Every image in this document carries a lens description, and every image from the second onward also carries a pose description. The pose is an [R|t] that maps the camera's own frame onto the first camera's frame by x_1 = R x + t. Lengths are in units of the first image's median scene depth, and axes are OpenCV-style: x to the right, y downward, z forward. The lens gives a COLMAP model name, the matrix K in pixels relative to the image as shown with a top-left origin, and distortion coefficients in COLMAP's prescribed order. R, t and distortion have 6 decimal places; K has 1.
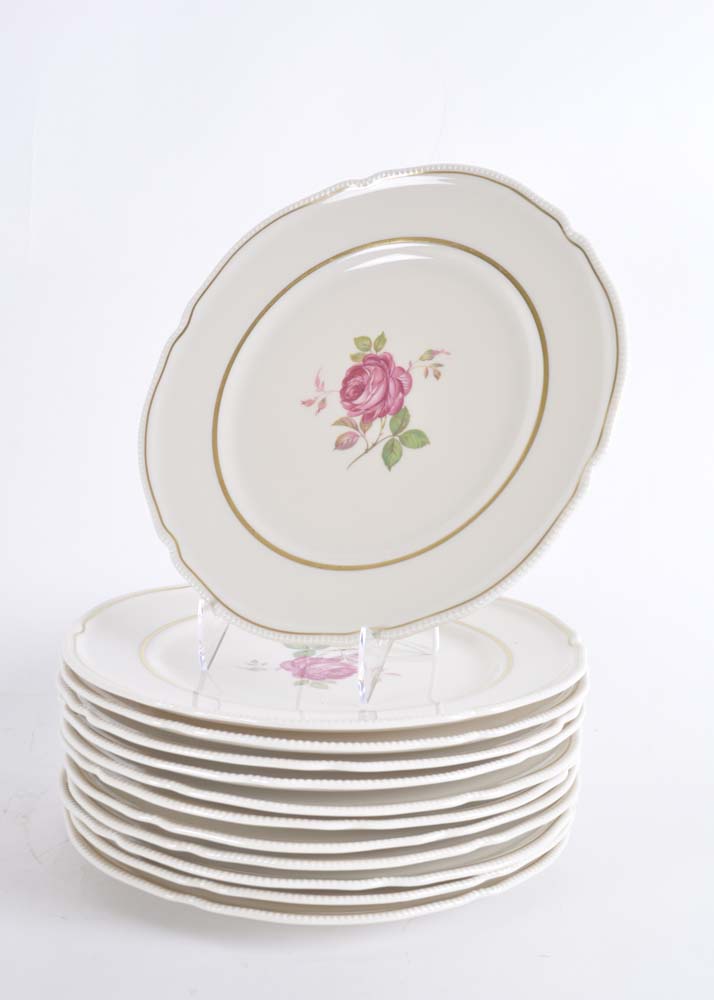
lens RADIAL K [[1494.7, 0, 405.5], [0, 1494.7, 484.4], [0, 0, 1]] dist [-0.010451, 0.000000]
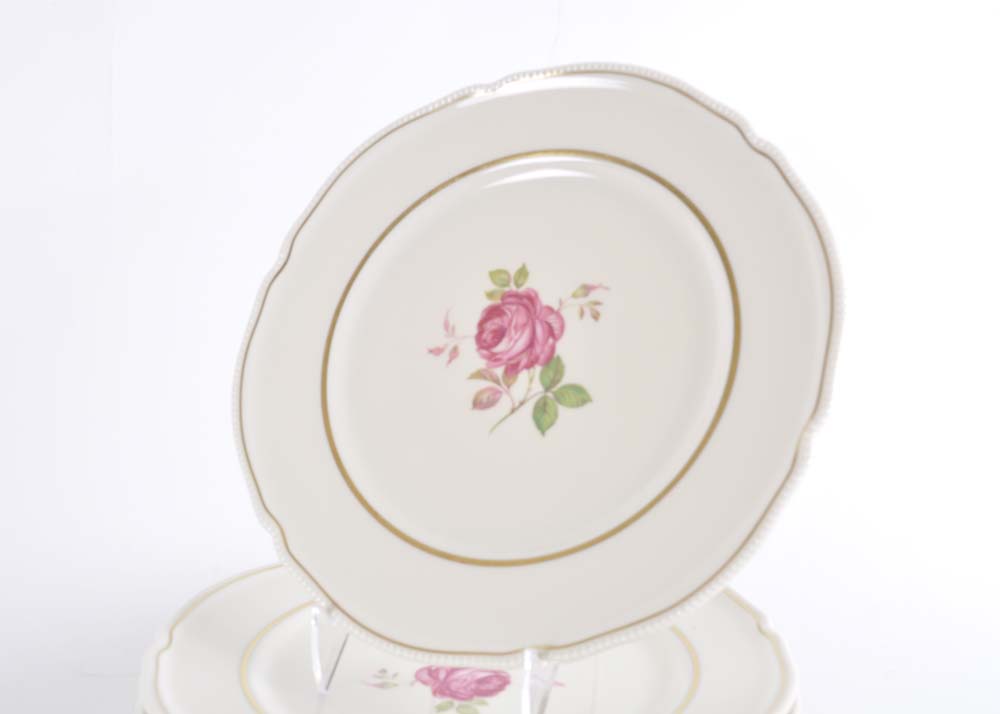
lens RADIAL K [[1117.9, 0, 524.7], [0, 1117.9, 339.6], [0, 0, 1]] dist [-0.045766, 0.000000]
pose [[0.997686, -0.031181, 0.060419, -0.054561], [0.031639, 0.999477, -0.006647, -0.056479], [-0.060180, 0.008543, 0.998151, 0.385414]]
